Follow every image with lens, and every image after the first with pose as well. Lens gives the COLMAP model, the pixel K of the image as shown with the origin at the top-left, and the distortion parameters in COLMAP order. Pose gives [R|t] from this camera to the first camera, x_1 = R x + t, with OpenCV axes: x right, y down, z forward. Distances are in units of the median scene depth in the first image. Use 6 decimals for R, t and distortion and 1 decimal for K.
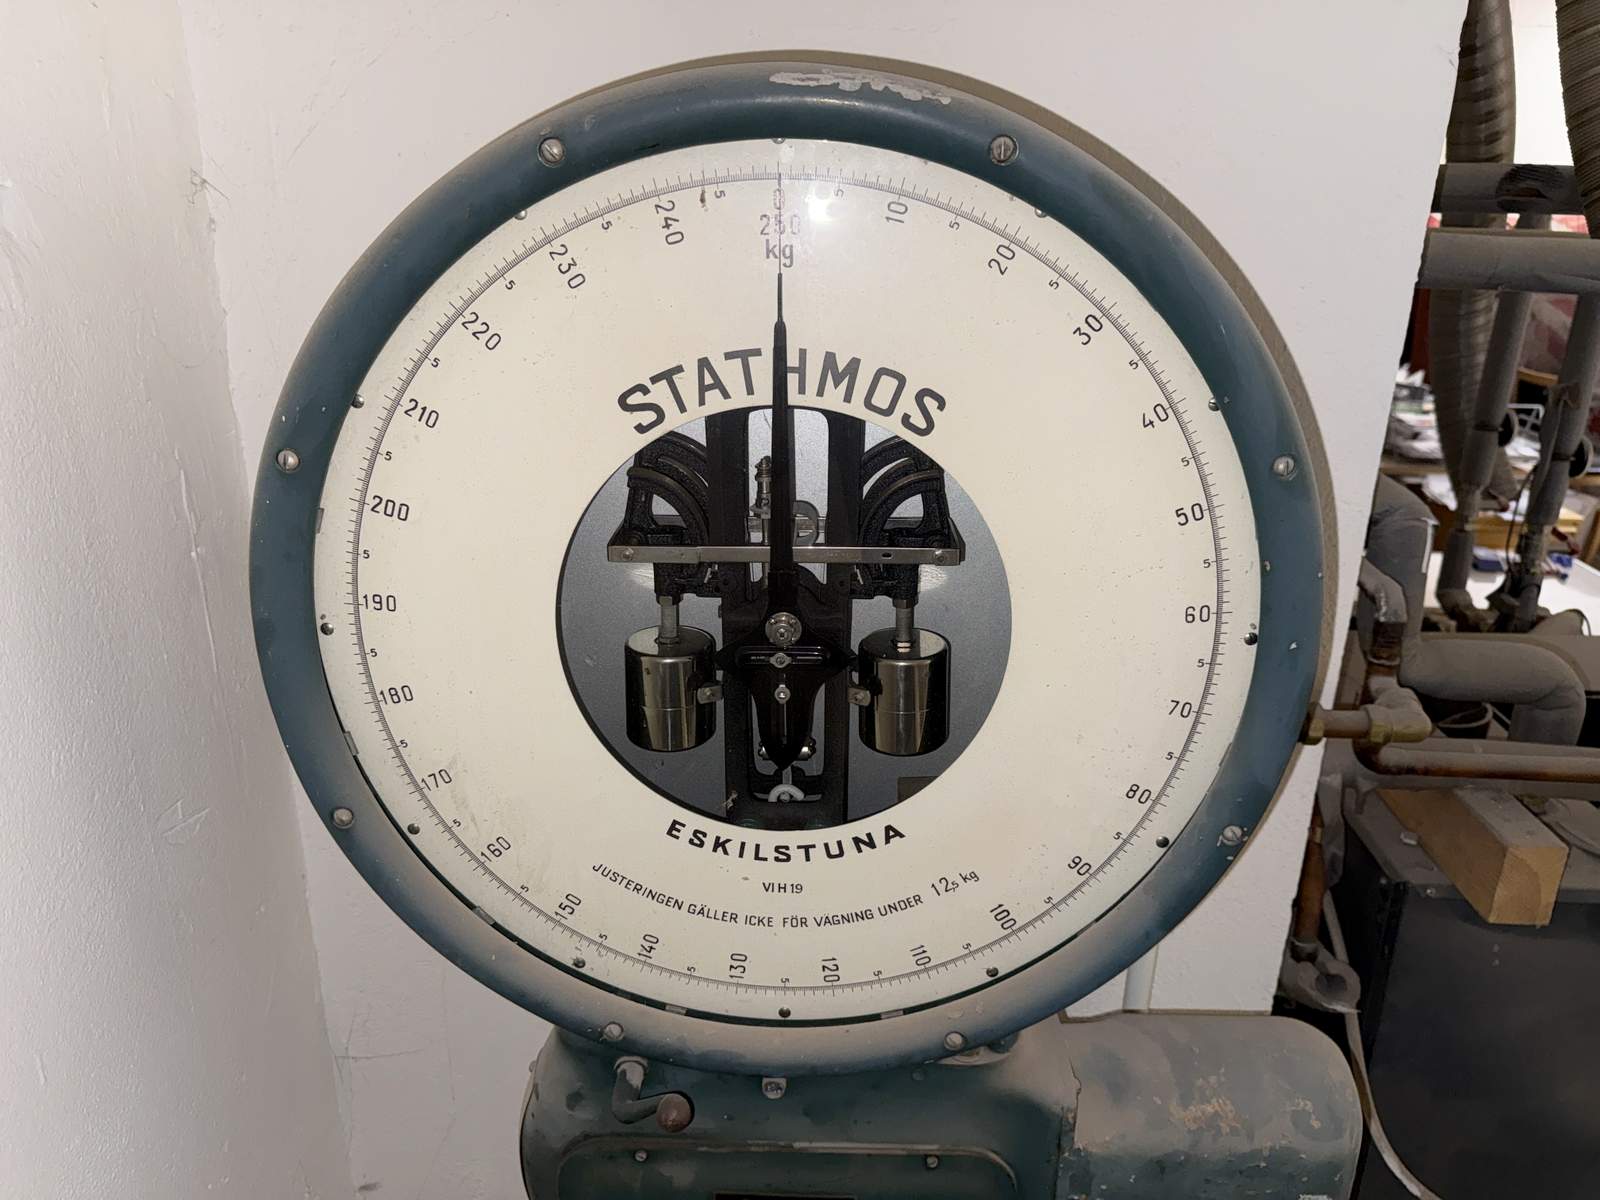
lens RADIAL K [[1166.4, 0, 803.1], [0, 1166.4, 593.5], [0, 0, 1]] dist [0.049102, -0.083052]
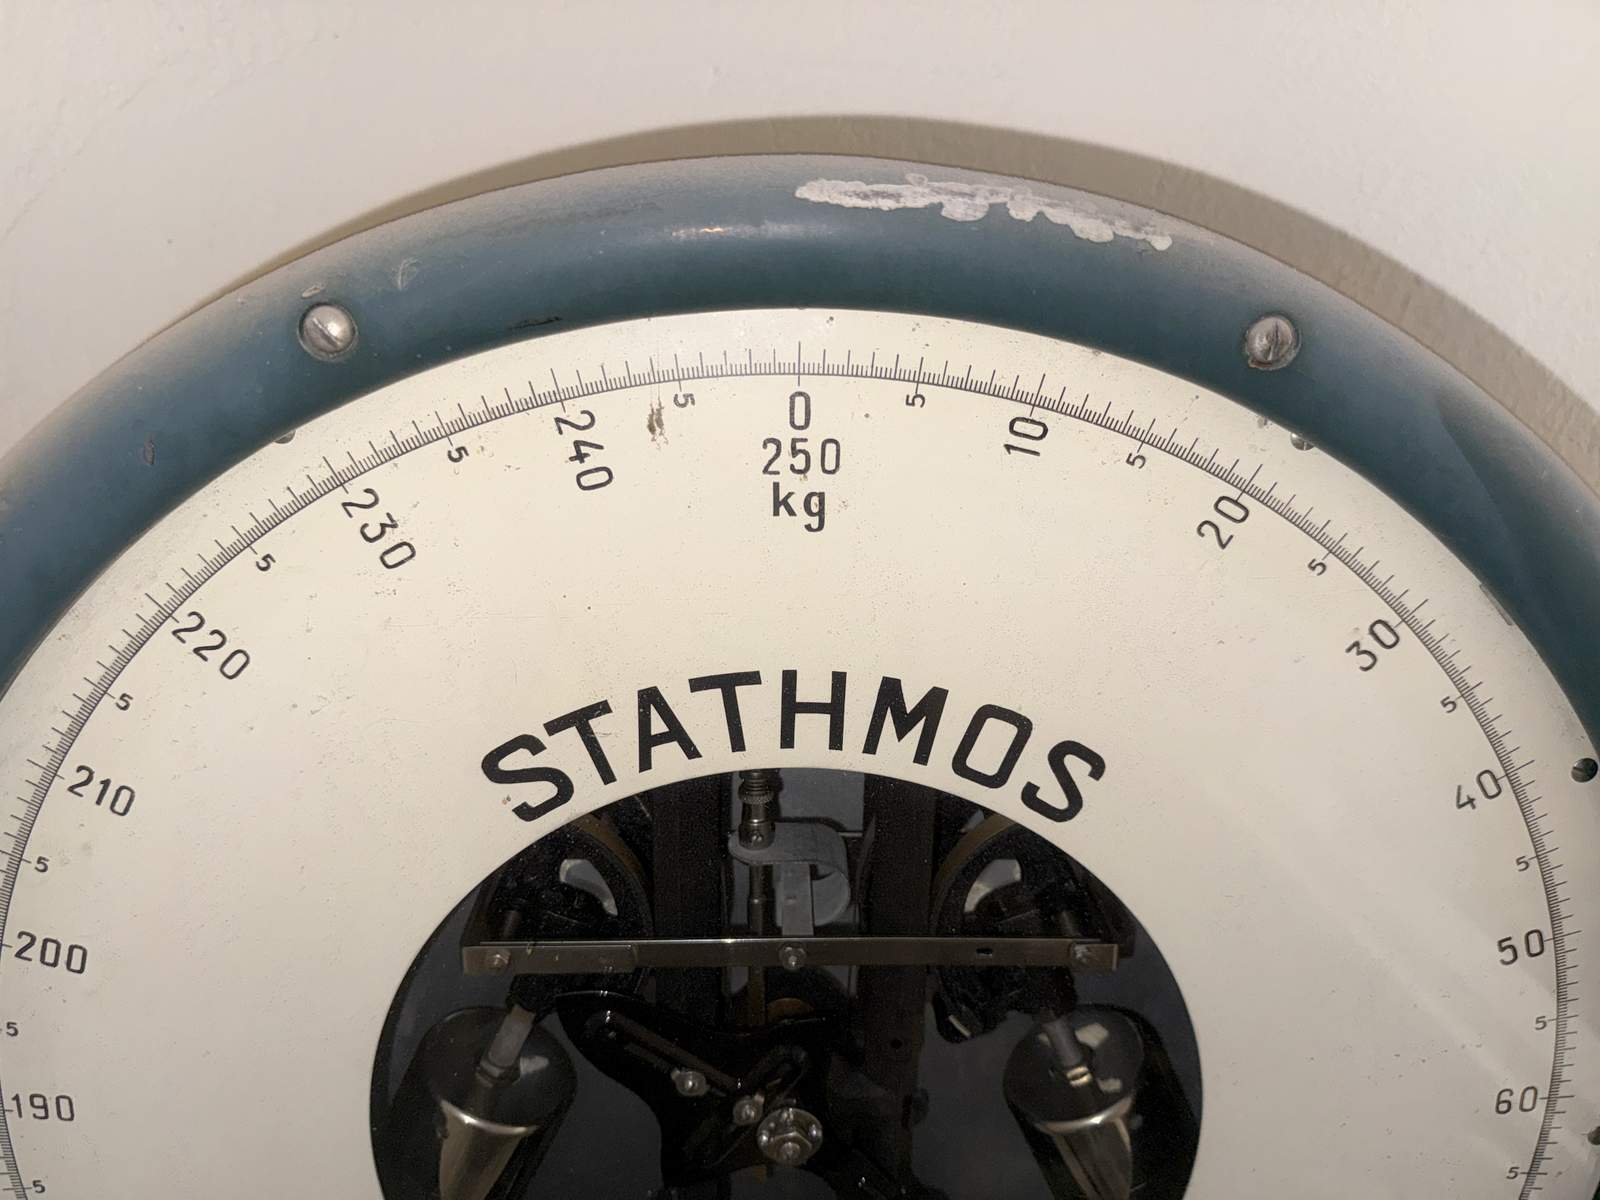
lens RADIAL K [[1166.4, 0, 812.9], [0, 1166.4, 571.0], [0, 0, 1]] dist [0.049102, -0.083052]
pose [[0.997658, -0.003424, 0.068309, -0.043835], [0.005668, 0.999449, -0.032694, -0.217624], [-0.068159, 0.033004, 0.997128, 0.430100]]
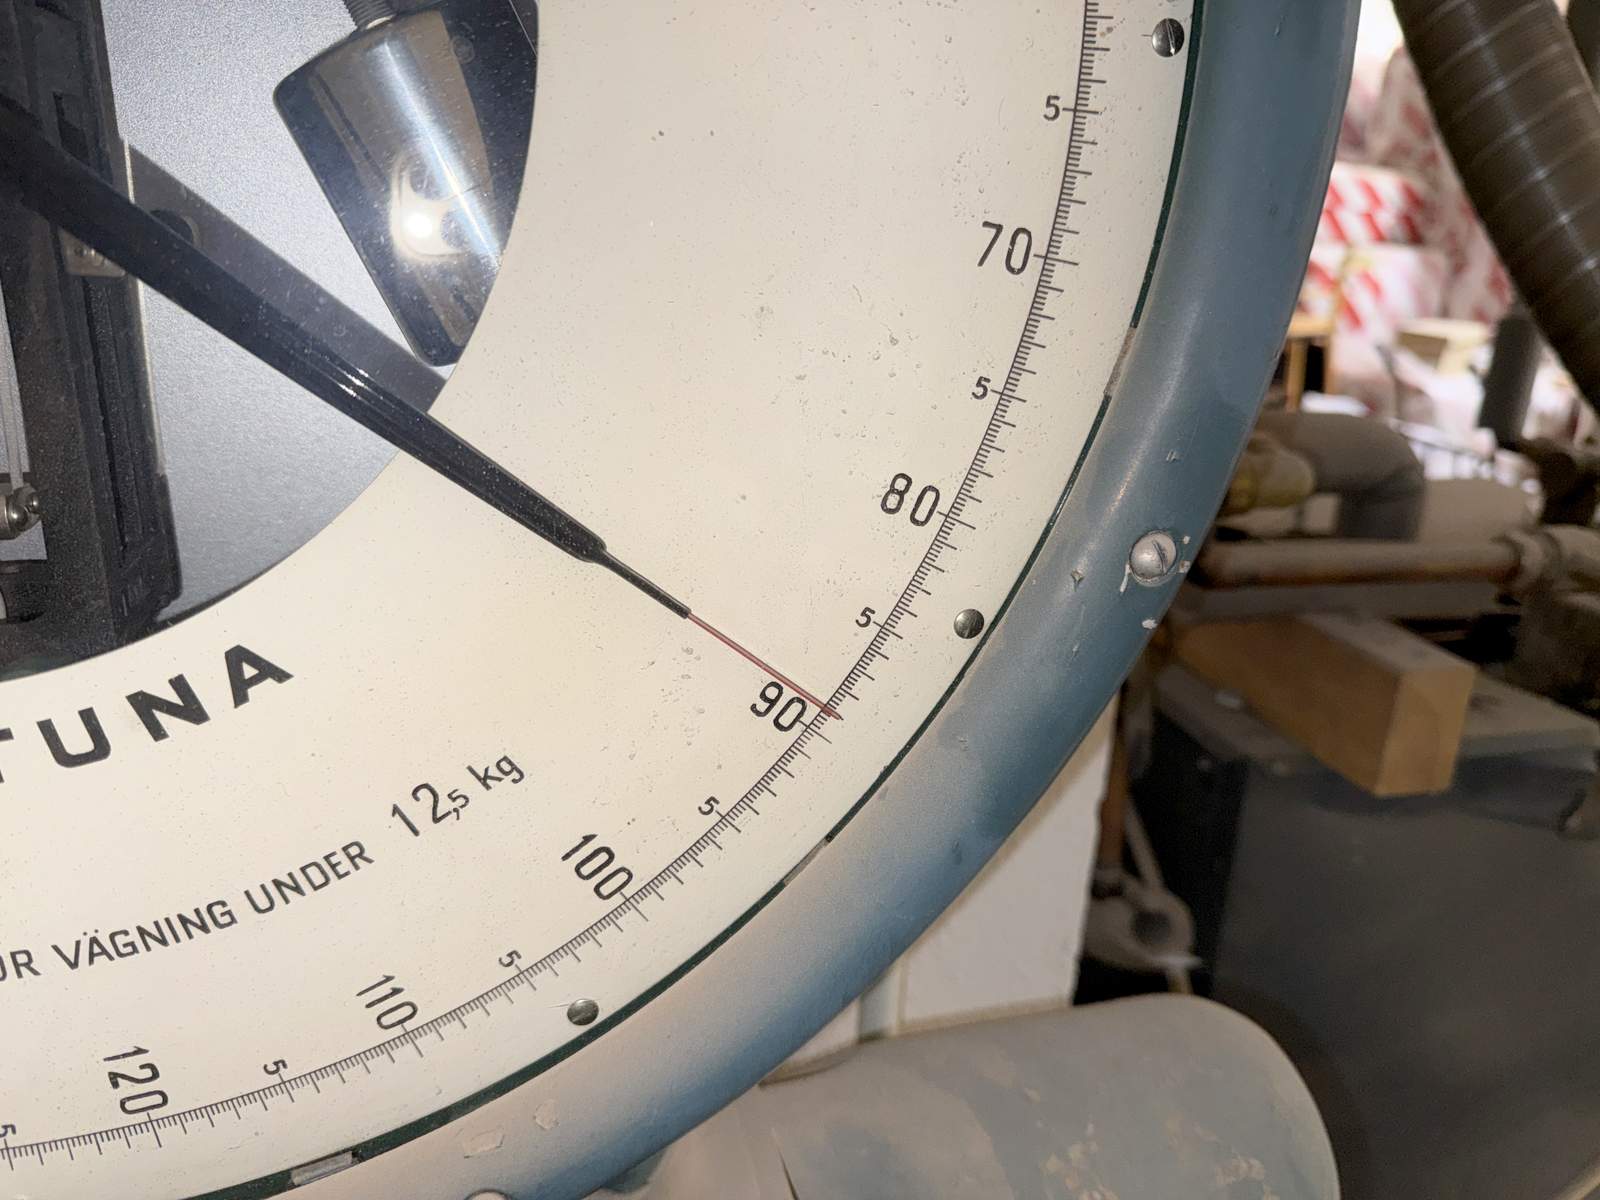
lens RADIAL K [[1166.4, 0, 820.2], [0, 1166.4, 597.9], [0, 0, 1]] dist [0.049102, -0.083052]
pose [[0.954629, -0.069980, 0.289459, 0.146113], [0.072320, 0.997378, 0.002617, 0.206897], [-0.288883, 0.018436, 0.957187, 0.653921]]
